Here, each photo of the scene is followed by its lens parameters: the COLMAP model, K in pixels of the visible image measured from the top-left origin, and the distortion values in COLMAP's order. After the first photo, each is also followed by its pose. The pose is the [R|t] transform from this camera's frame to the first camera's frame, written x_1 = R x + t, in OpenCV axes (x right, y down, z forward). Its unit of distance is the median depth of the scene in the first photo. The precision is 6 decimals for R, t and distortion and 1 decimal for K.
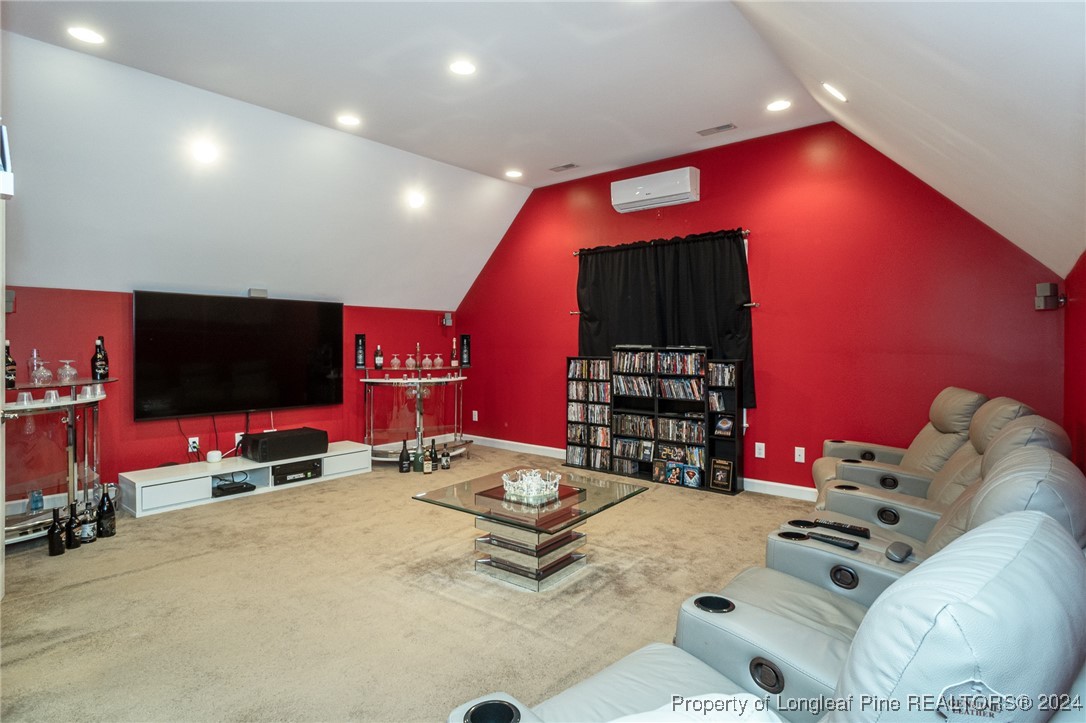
lens RADIAL K [[582.2, 0, 539.5], [0, 582.2, 350.9], [0, 0, 1]] dist [-0.002883, -0.000765]
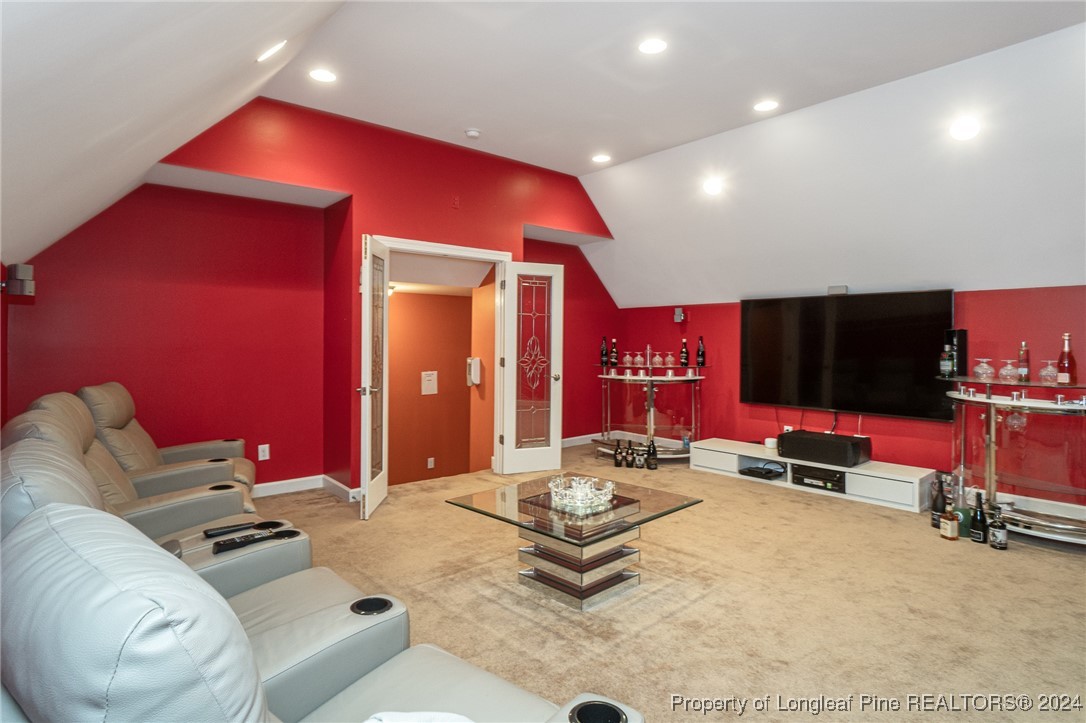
lens RADIAL K [[582.2, 0, 539.5], [0, 582.2, 350.9], [0, 0, 1]] dist [-0.002883, -0.000765]
pose [[-0.144801, 0.016570, -0.989322, 0.543453], [-0.016654, 0.999677, 0.019181, -0.008005], [0.989321, 0.019254, -0.144478, 0.648556]]
